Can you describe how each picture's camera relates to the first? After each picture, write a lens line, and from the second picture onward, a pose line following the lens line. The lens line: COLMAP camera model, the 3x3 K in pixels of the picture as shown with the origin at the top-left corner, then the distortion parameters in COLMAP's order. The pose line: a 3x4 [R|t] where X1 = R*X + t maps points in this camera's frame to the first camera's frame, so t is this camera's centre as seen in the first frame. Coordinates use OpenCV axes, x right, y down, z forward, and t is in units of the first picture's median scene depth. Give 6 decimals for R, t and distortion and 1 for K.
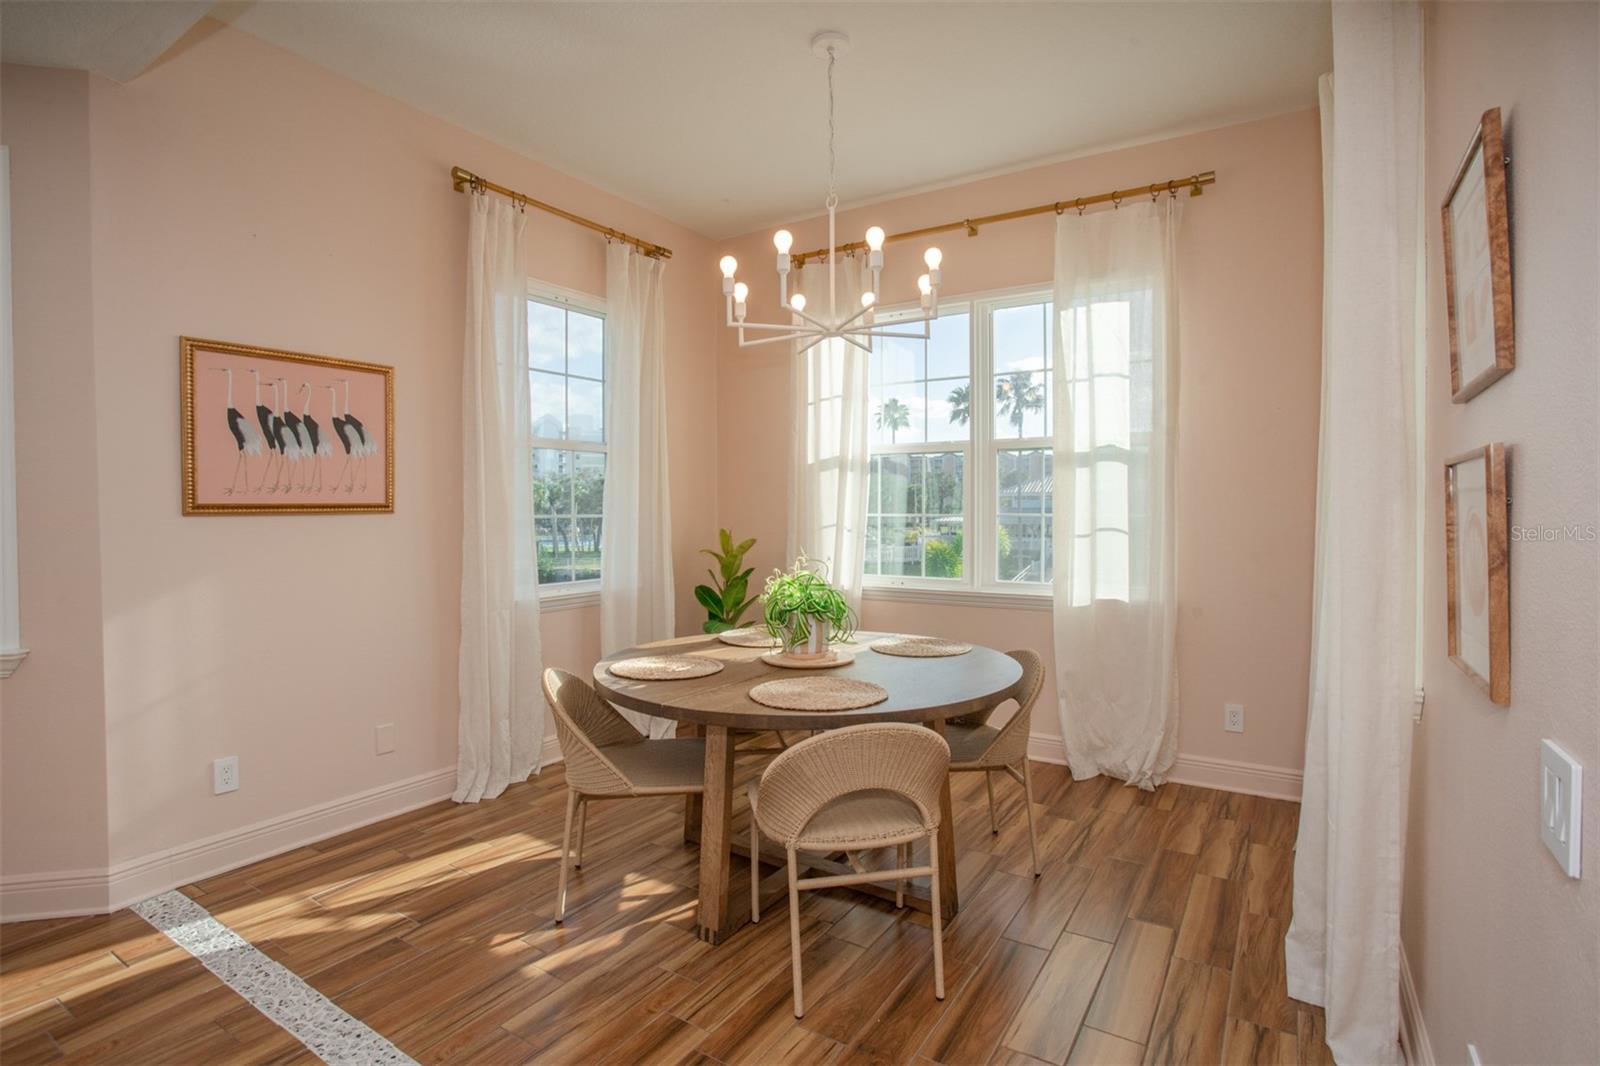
lens RADIAL K [[791.0, 0, 797.6], [0, 791.0, 525.3], [0, 0, 1]] dist [-0.061476, 0.028254]
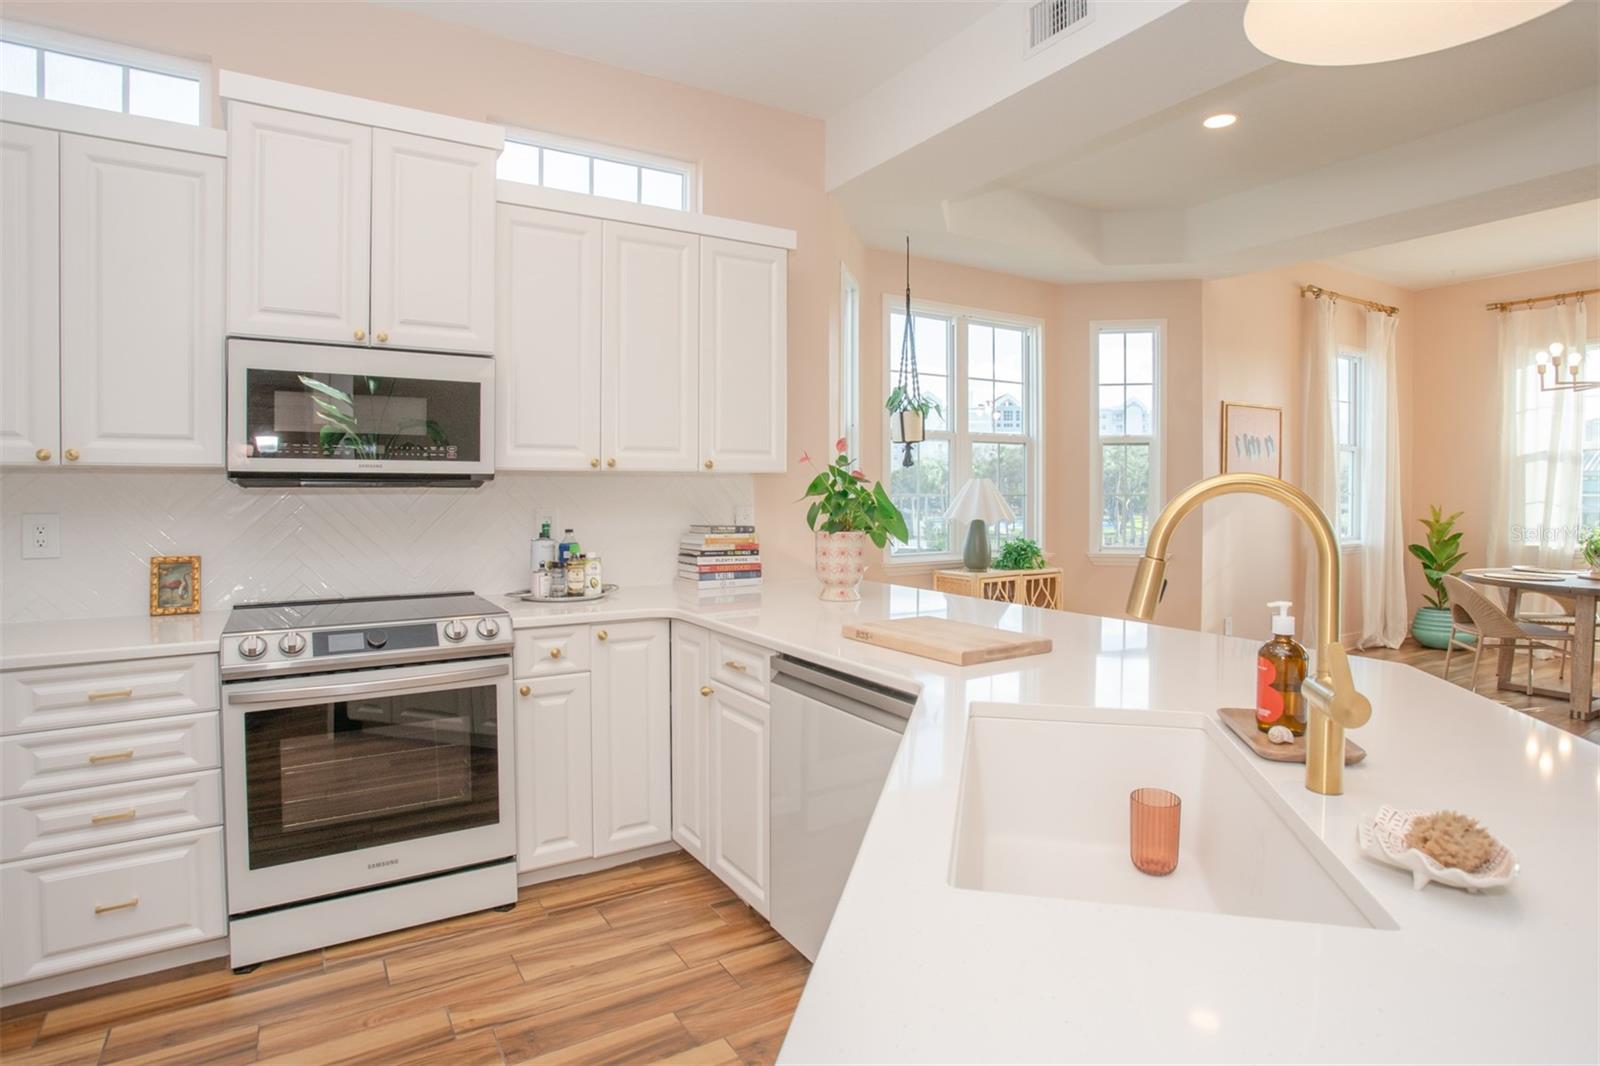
lens RADIAL K [[841.0, 0, 803.1], [0, 841.0, 491.4], [0, 0, 1]] dist [-0.022408, 0.002043]
pose [[0.903486, 0.009724, -0.428508, -0.535223], [-0.016958, 0.999771, -0.013066, 0.022902], [0.428283, 0.019071, 0.903444, -0.898891]]
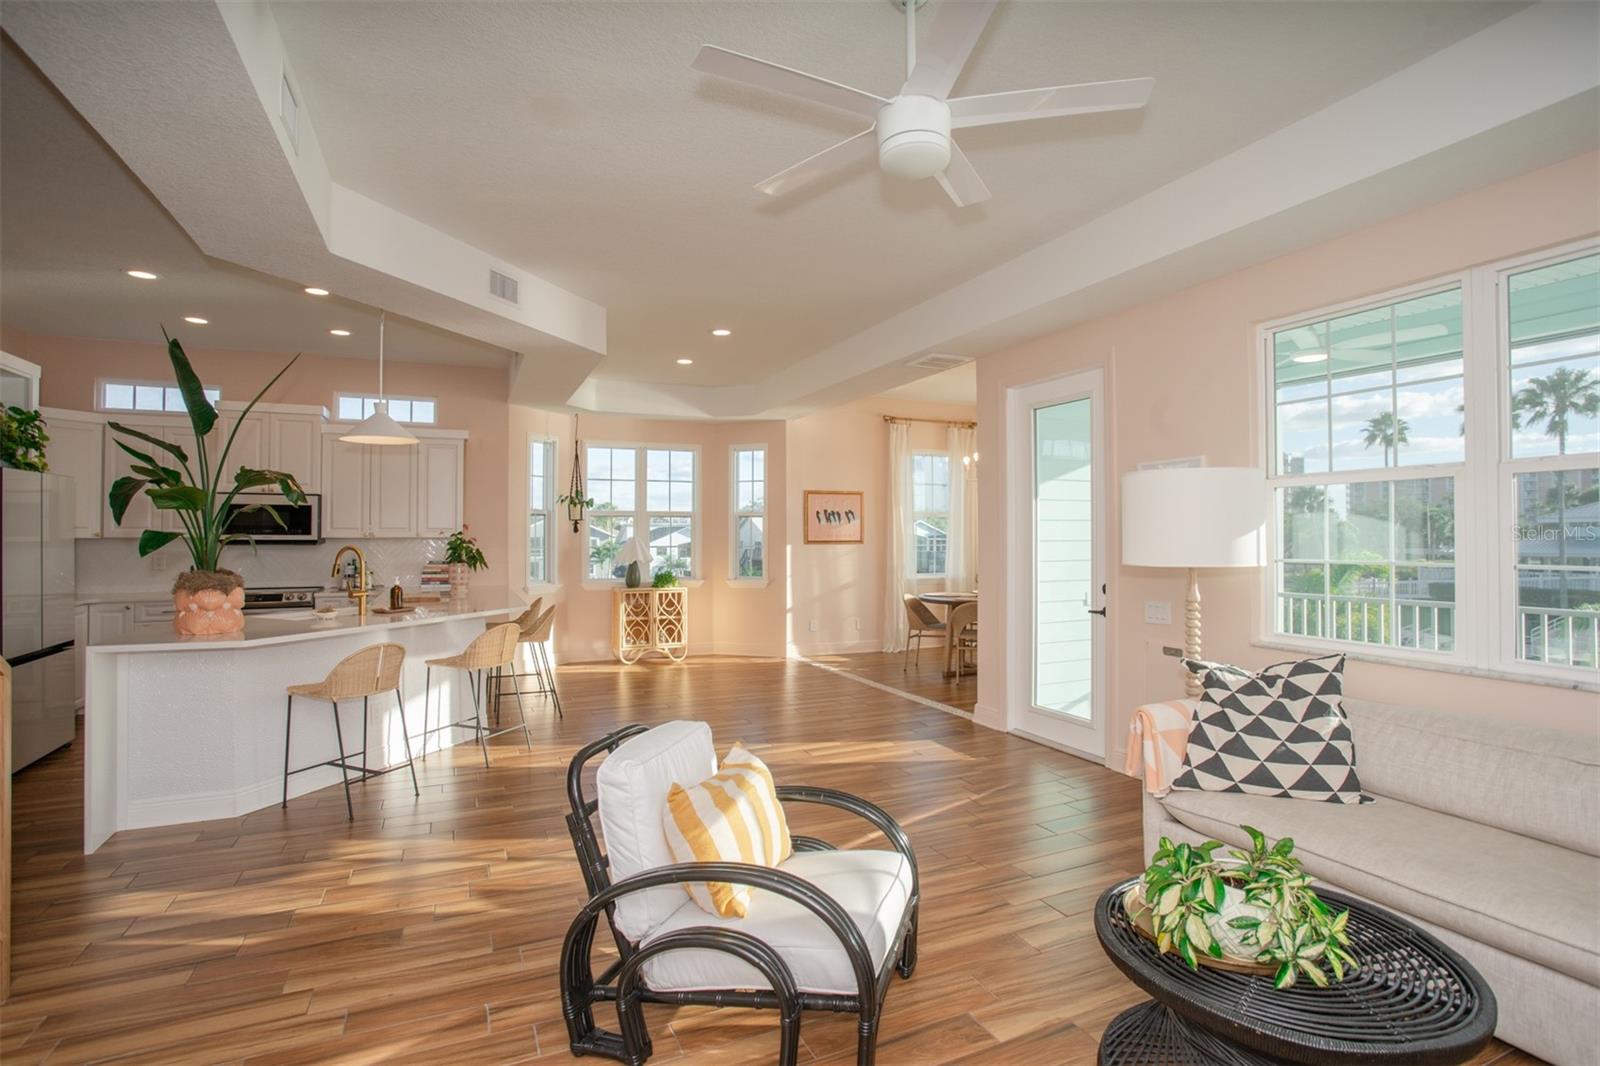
lens RADIAL K [[791.0, 0, 797.6], [0, 791.0, 525.3], [0, 0, 1]] dist [-0.061476, 0.028254]
pose [[0.841511, -0.002389, -0.540235, 0.656726], [-0.015976, 0.999443, -0.029306, 0.005731], [0.540004, 0.033293, 0.841003, -1.218654]]
